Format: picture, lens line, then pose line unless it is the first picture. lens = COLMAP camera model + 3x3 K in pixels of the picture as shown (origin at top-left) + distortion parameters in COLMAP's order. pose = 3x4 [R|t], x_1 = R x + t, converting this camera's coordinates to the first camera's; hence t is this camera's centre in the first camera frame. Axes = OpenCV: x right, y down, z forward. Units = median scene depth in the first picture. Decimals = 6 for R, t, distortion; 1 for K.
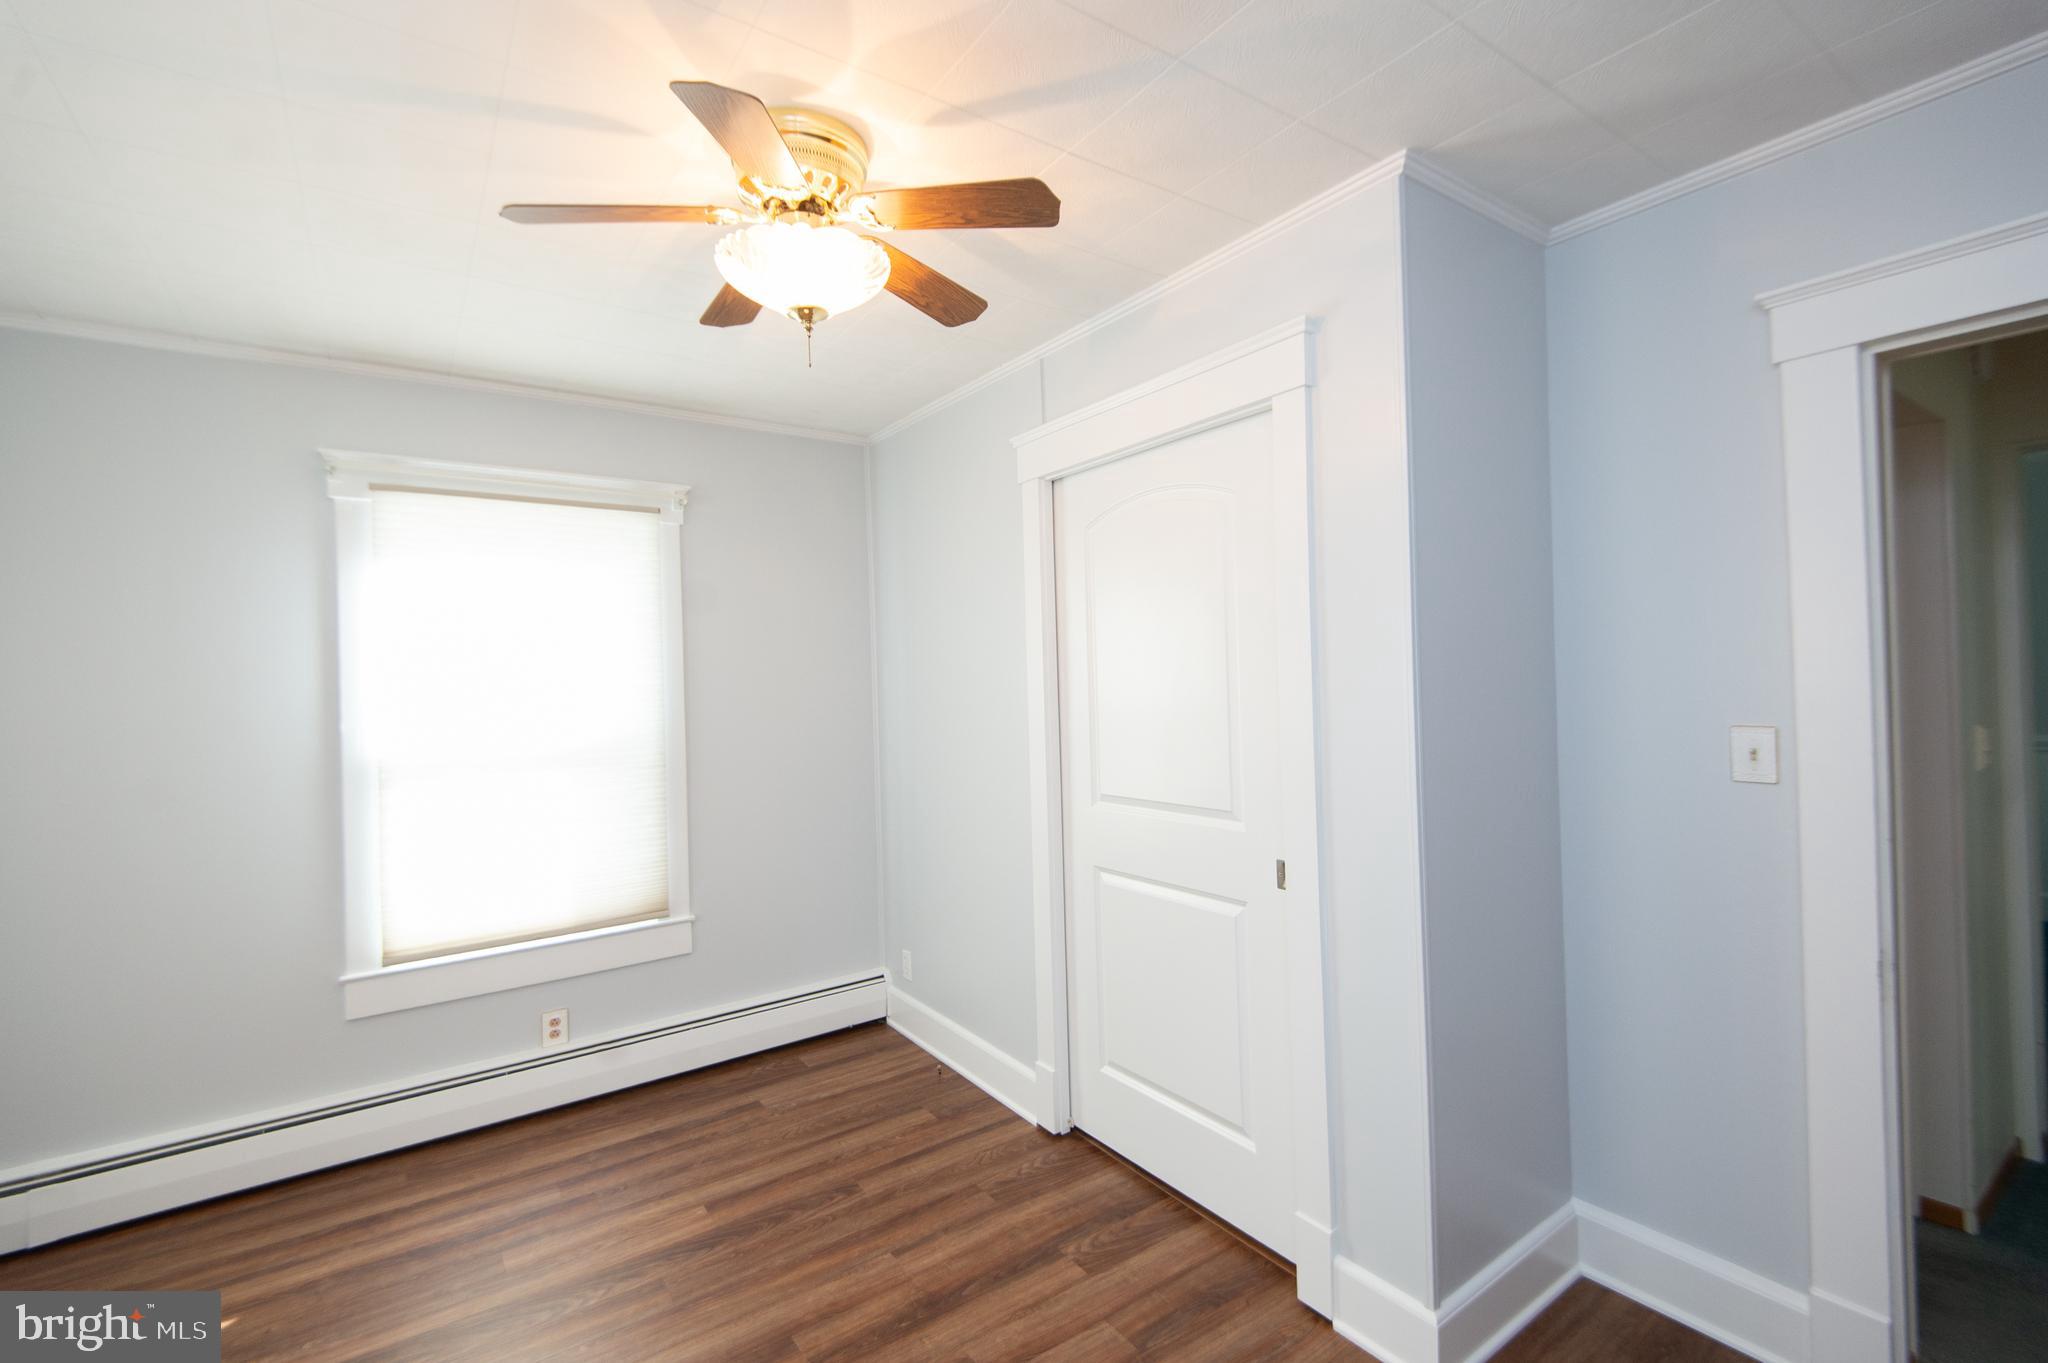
lens RADIAL K [[897.3, 0, 1032.4], [0, 897.3, 677.5], [0, 0, 1]] dist [0.026027, -0.012762]
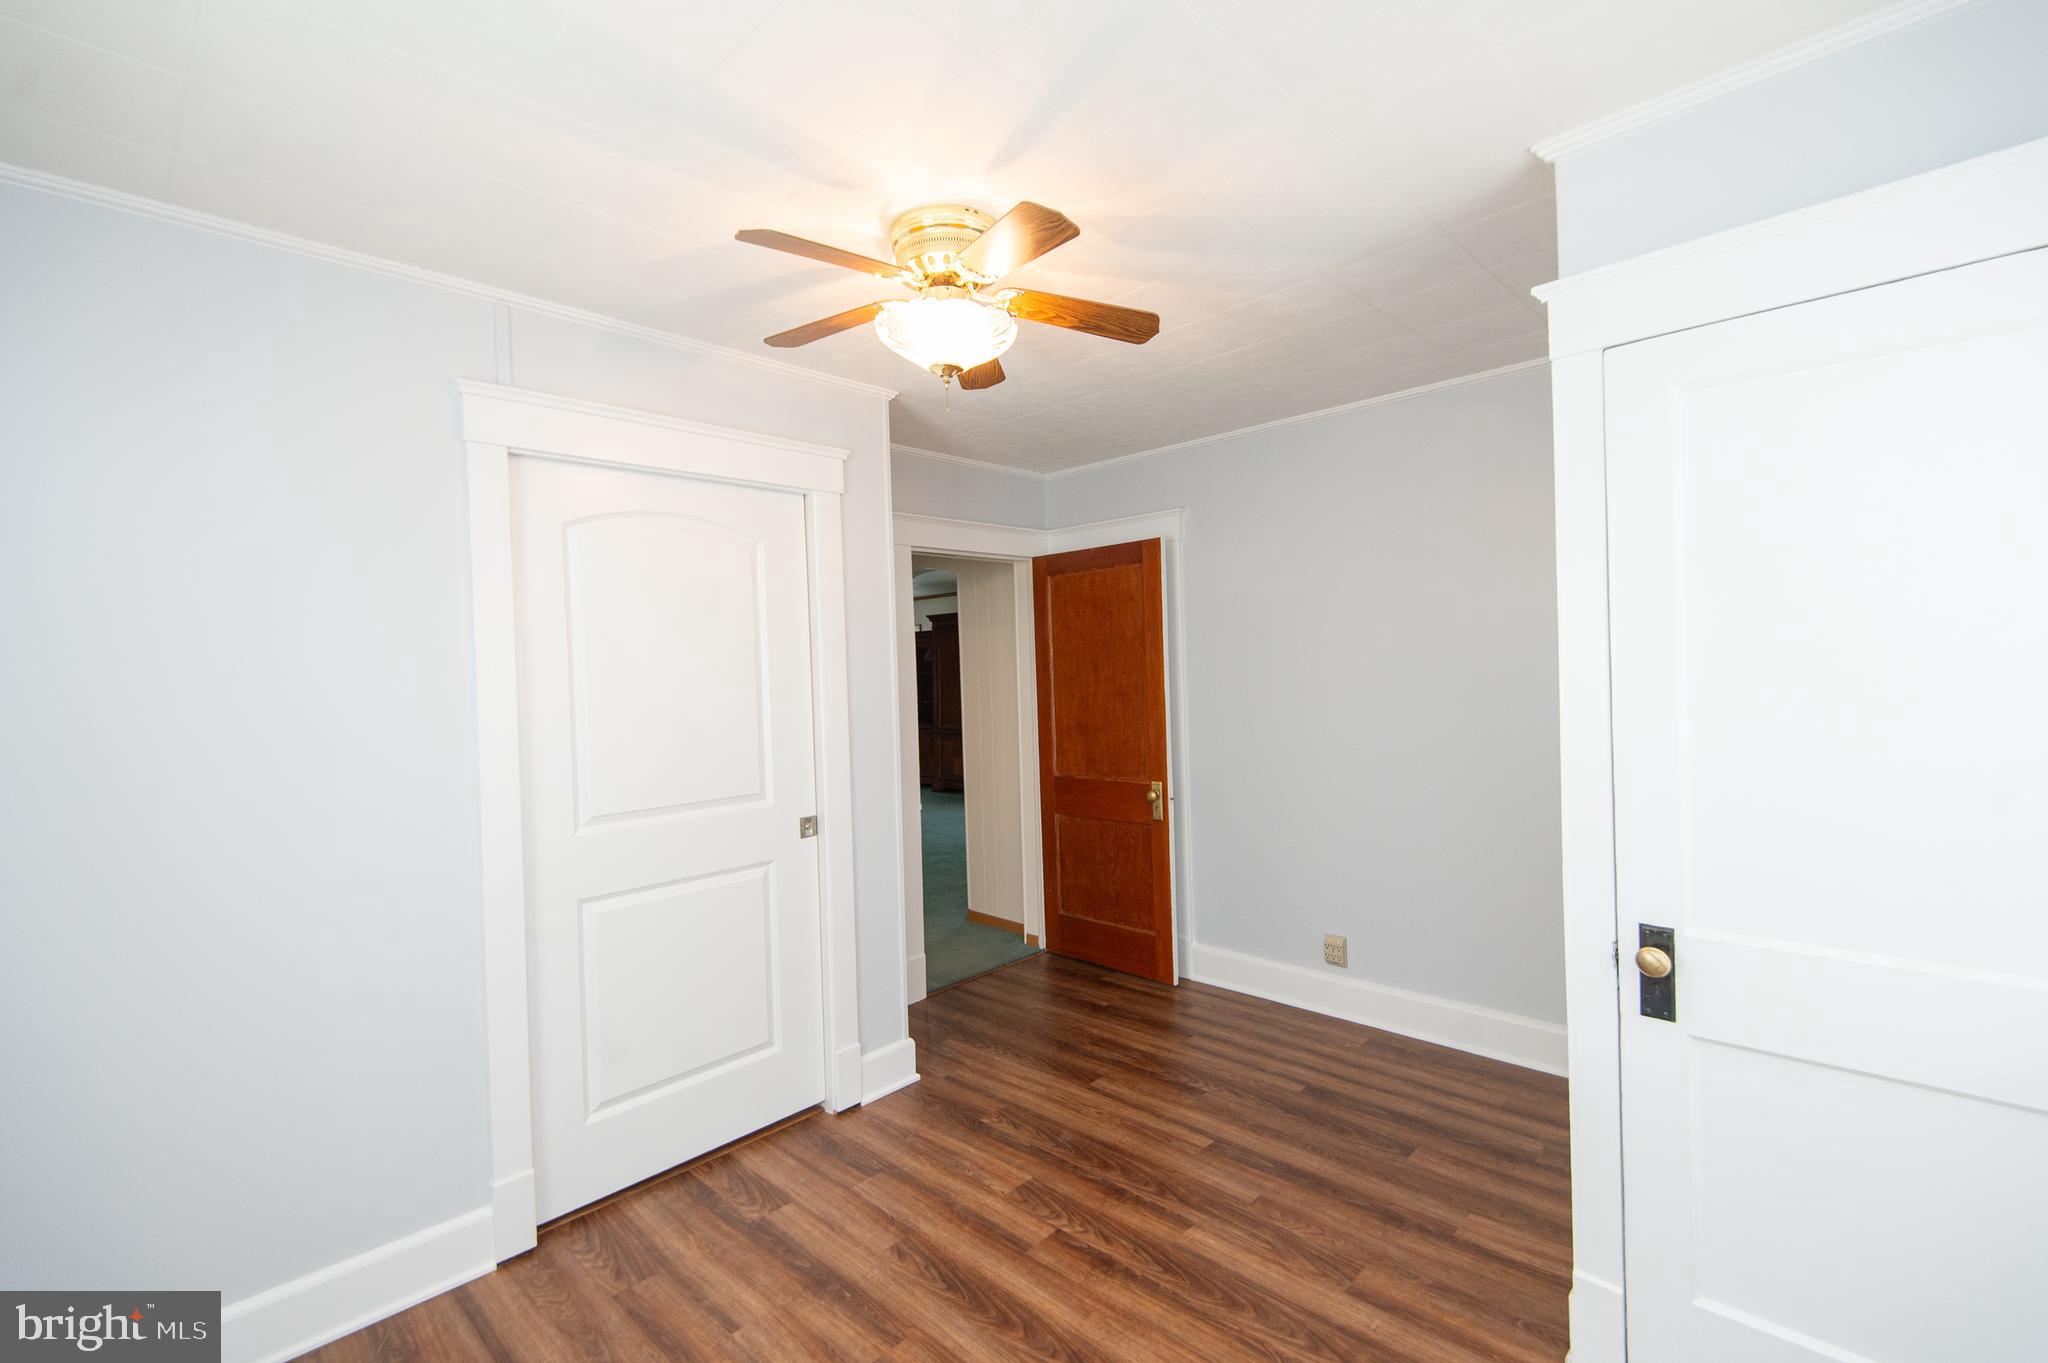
lens RADIAL K [[897.3, 0, 1032.4], [0, 897.3, 677.5], [0, 0, 1]] dist [0.026027, -0.012762]
pose [[-0.187351, 0.026262, 0.981942, -1.068539], [0.035654, 0.999166, -0.019920, 0.025471], [-0.981646, 0.031278, -0.188131, 0.838323]]
